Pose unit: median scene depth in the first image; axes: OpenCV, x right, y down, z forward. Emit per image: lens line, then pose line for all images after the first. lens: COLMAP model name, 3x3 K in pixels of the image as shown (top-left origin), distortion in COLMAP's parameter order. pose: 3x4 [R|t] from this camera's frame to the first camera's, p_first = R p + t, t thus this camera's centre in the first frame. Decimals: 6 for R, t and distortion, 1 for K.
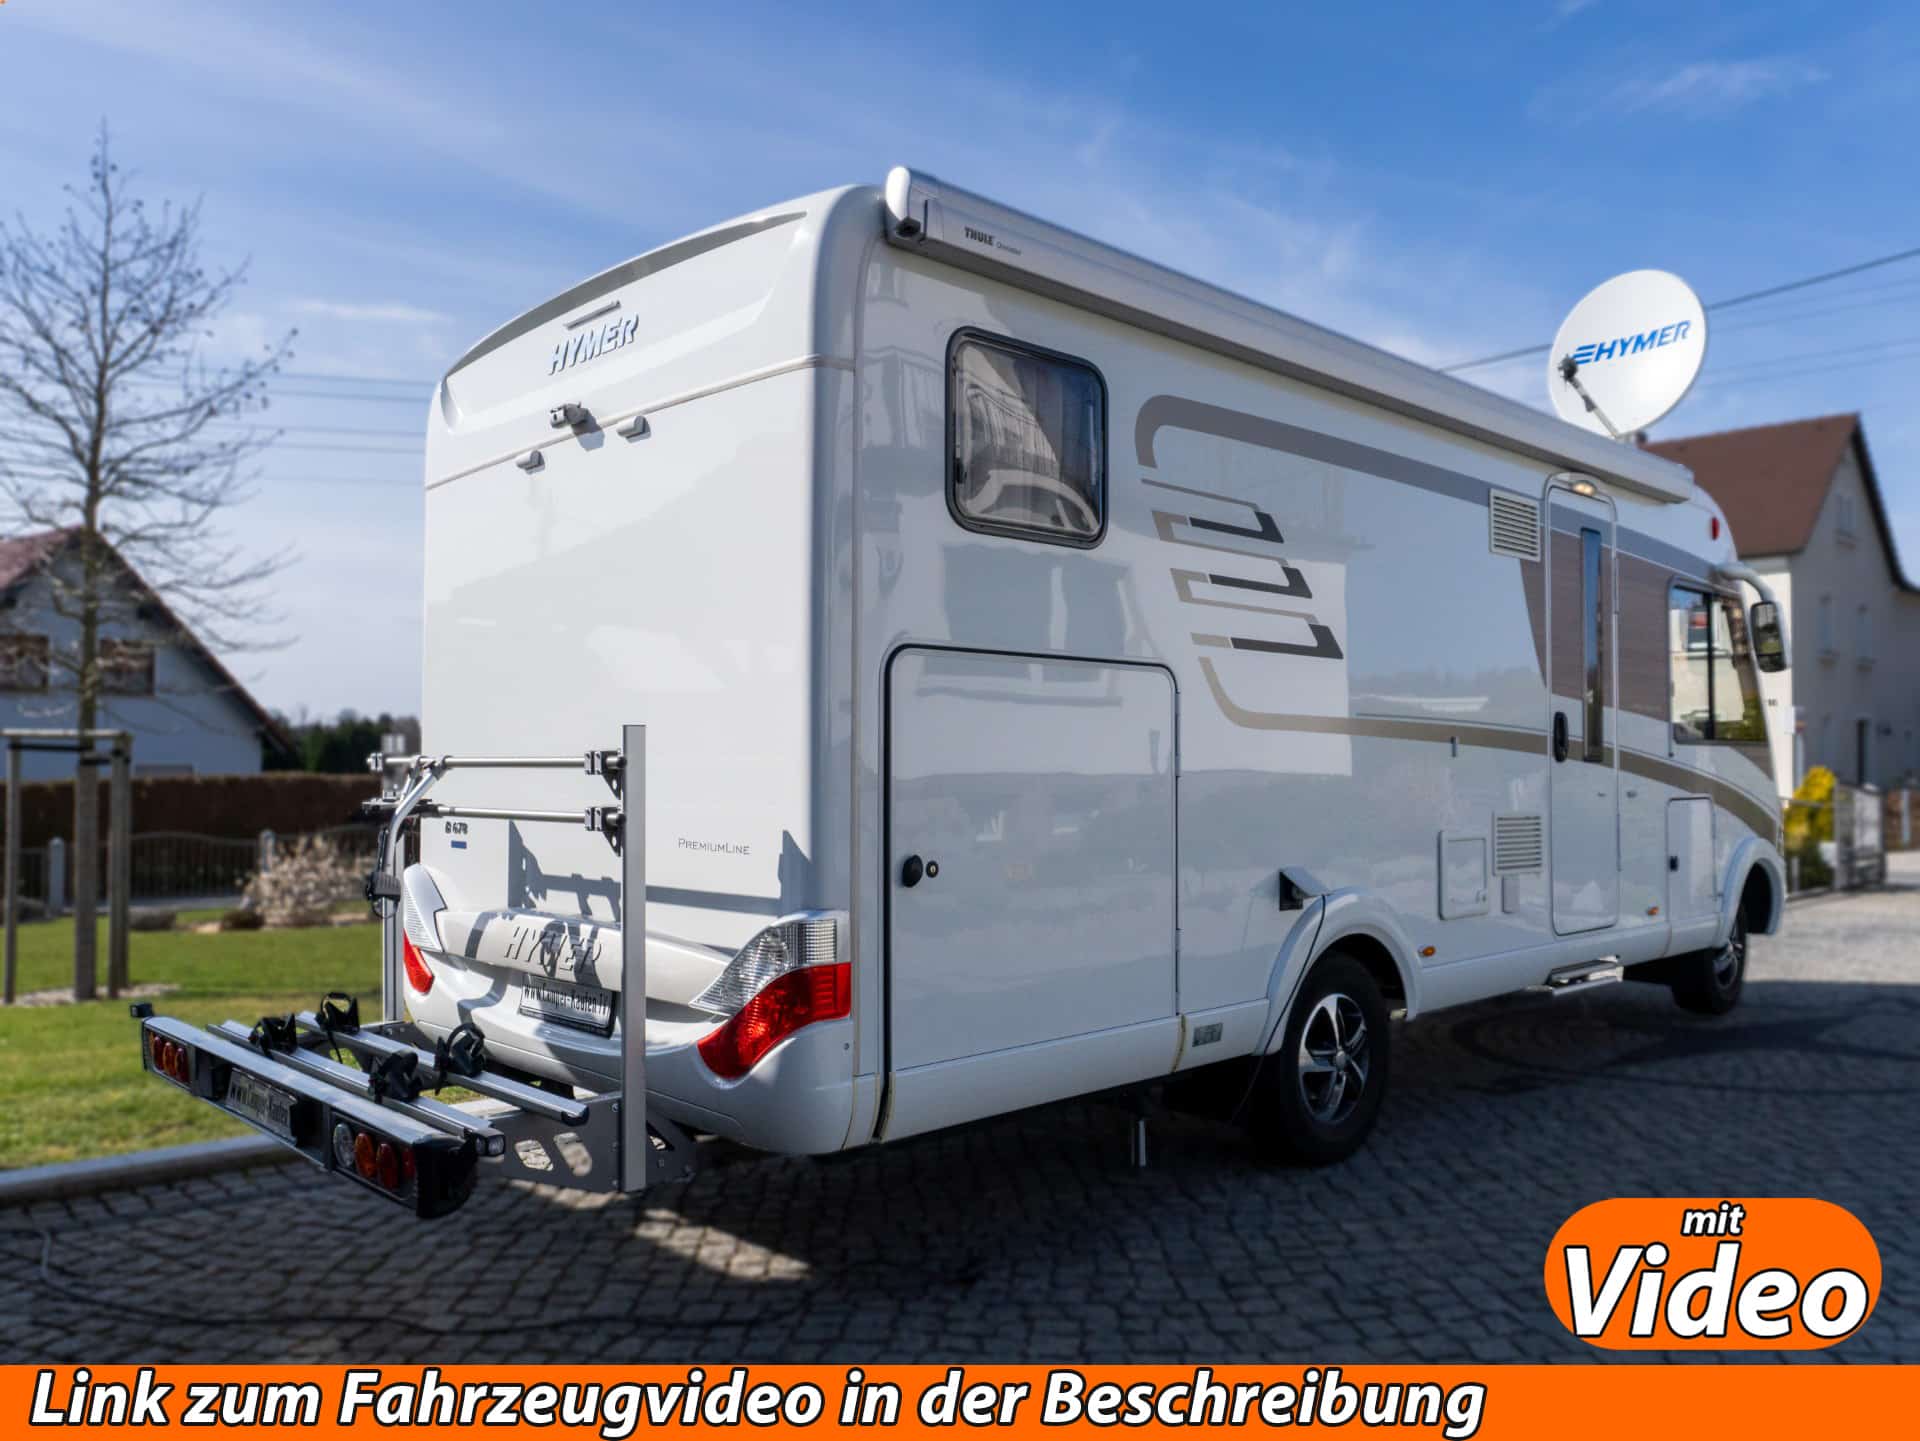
lens RADIAL K [[1447.0, 0, 956.3], [0, 1447.0, 716.0], [0, 0, 1]] dist [-0.018418, -0.003071]
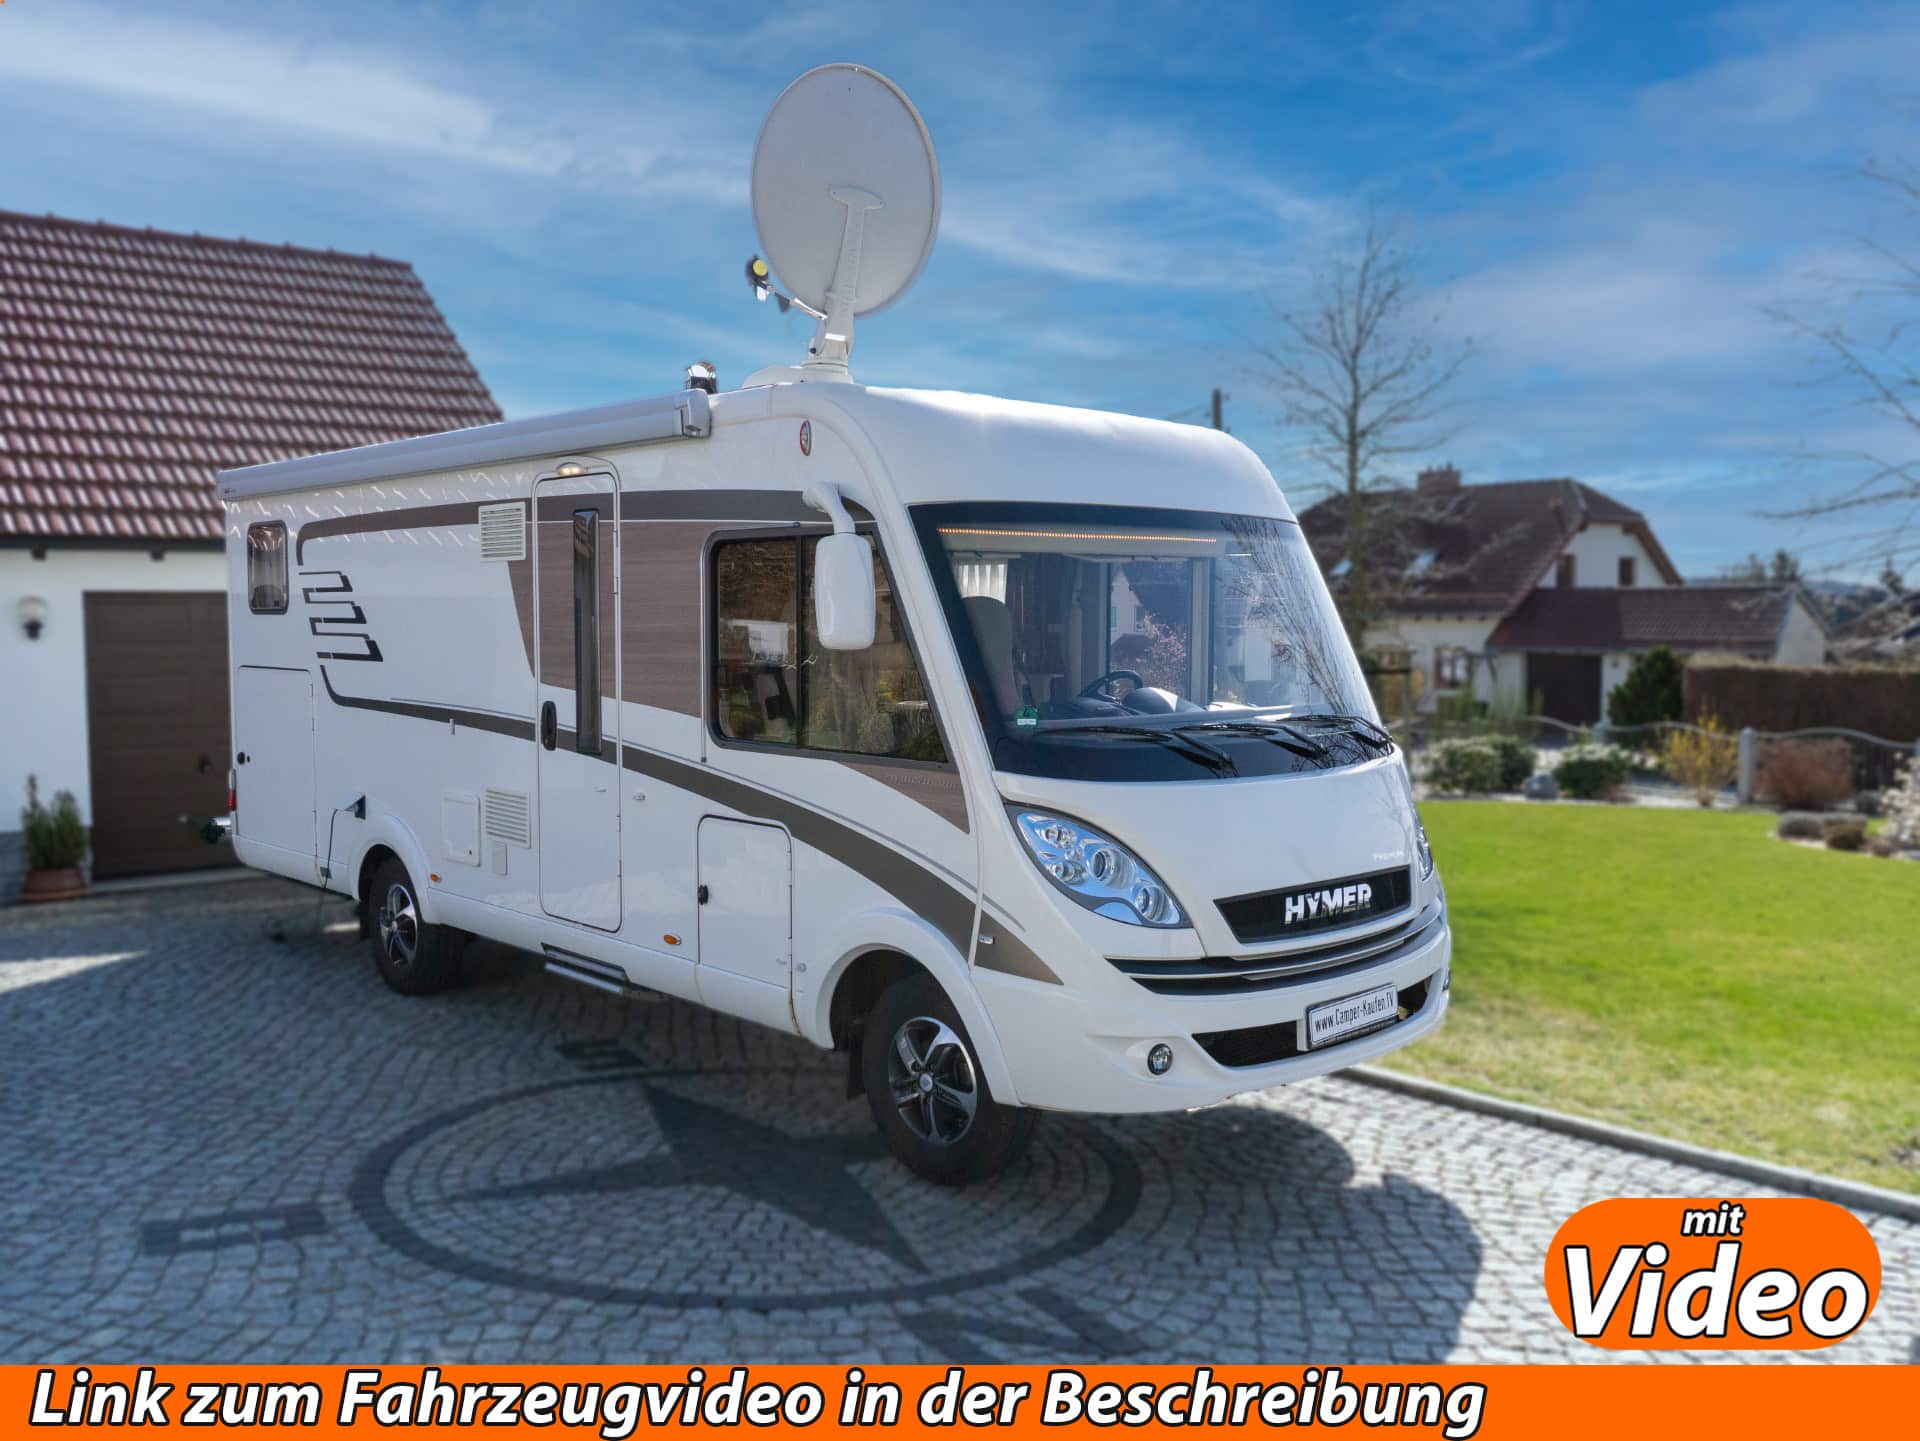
lens RADIAL K [[1634.0, 0, 957.2], [0, 1634.0, 723.5], [0, 0, 1]] dist [-0.009838, -0.006916]
pose [[-0.008236, 0.067322, -0.997697, 2.195635], [0.034833, 0.997145, 0.066997, -0.076566], [0.999359, -0.034201, -0.010557, 1.812526]]
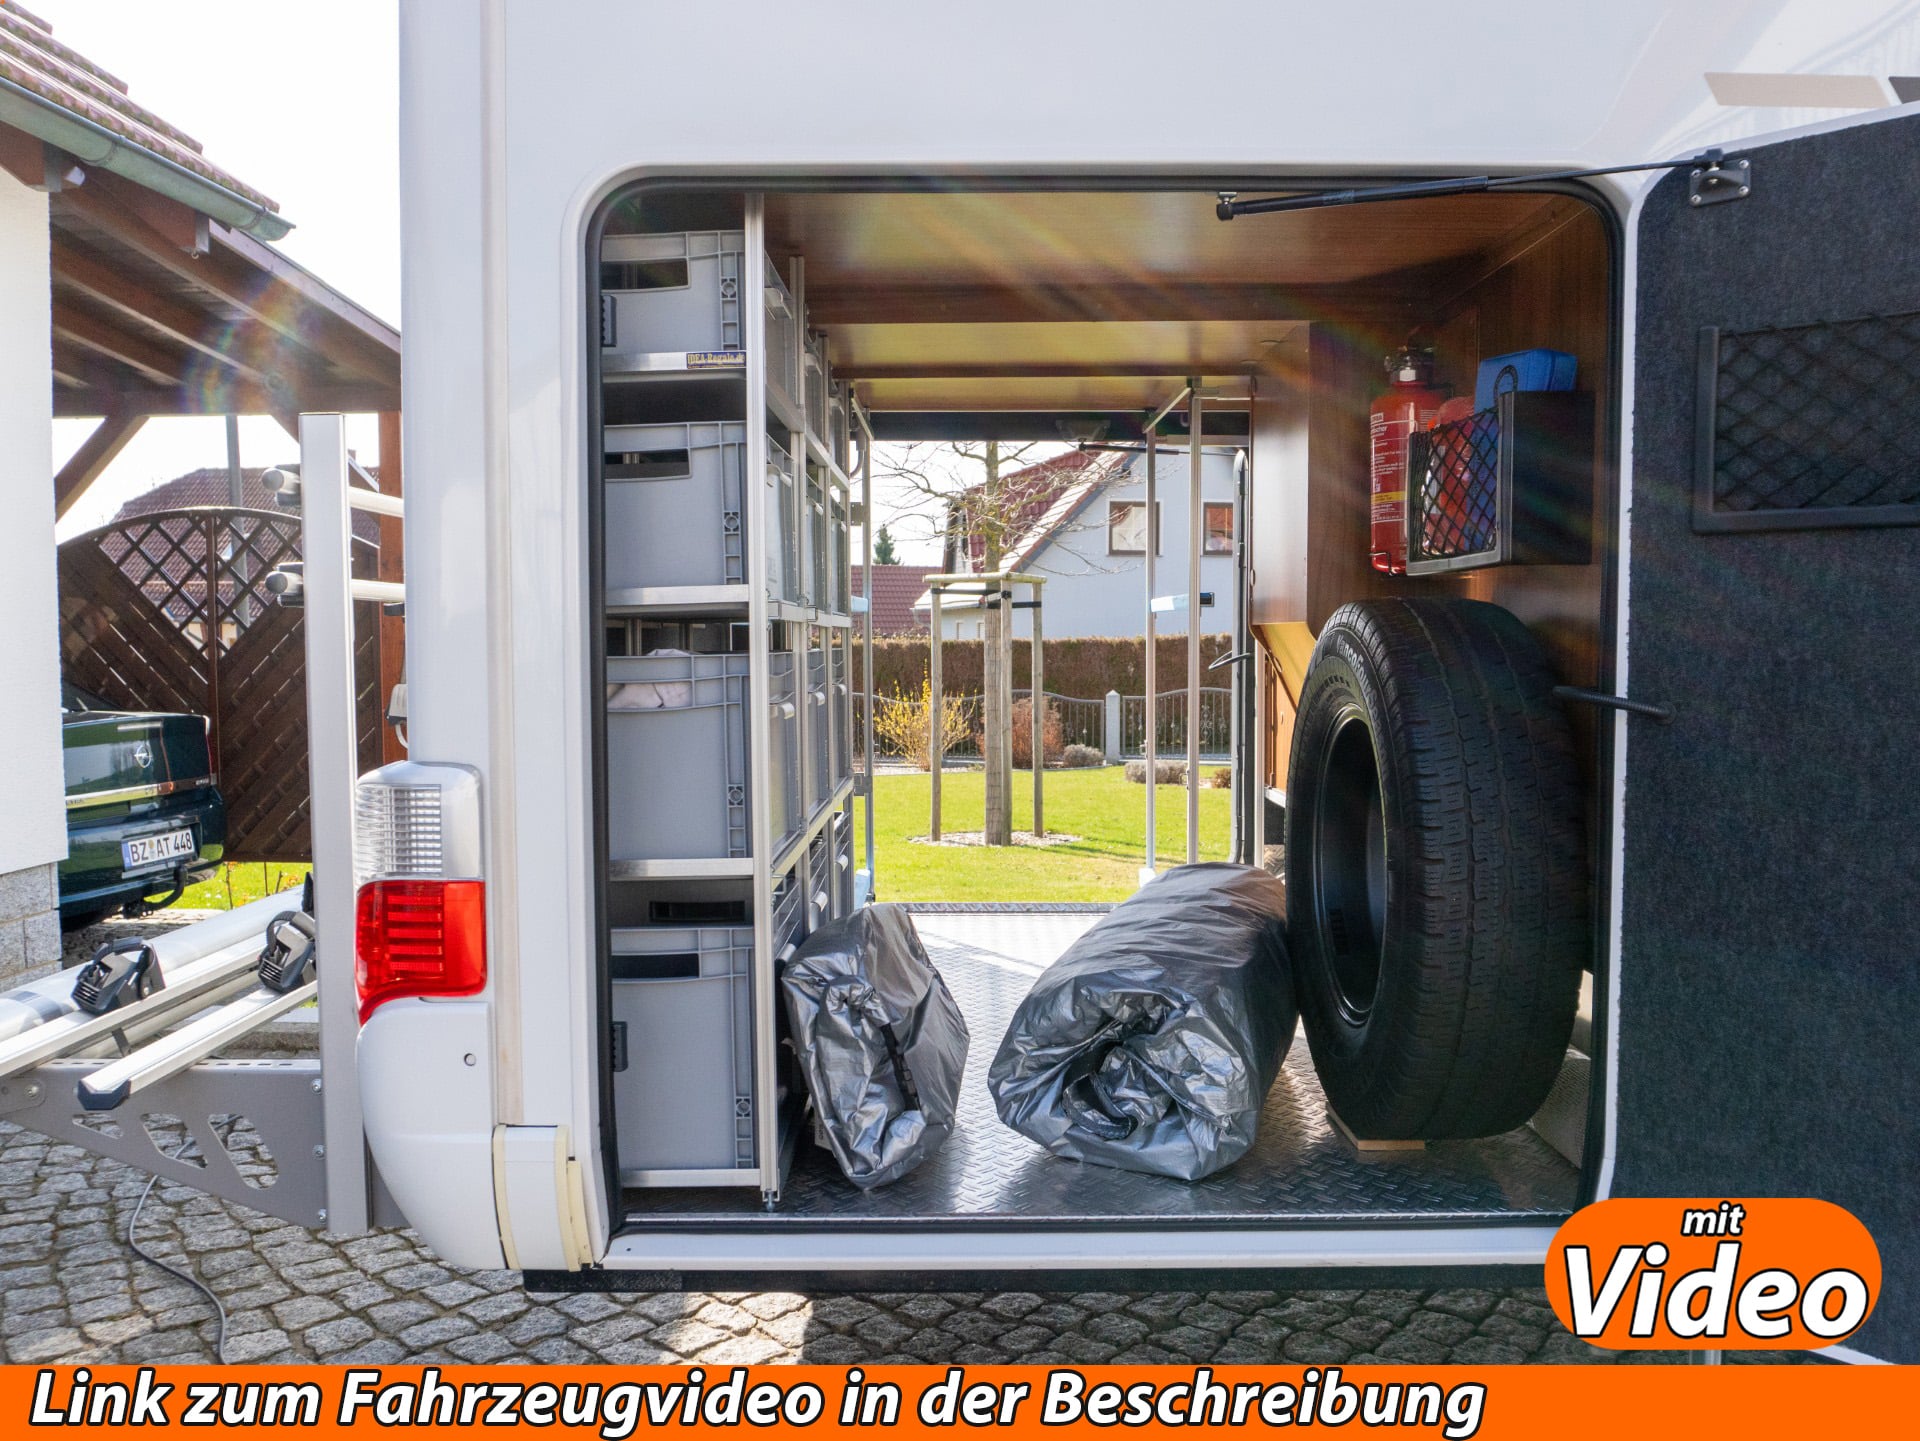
lens RADIAL K [[1539.3, 0, 956.6], [0, 1539.3, 720.1], [0, 0, 1]] dist [-0.029207, -0.009020]
pose [[0.723229, 0.034411, -0.689750, 0.289192], [0.029866, 0.996265, 0.081019, 0.065908], [0.689962, -0.079196, 0.719500, 0.591138]]
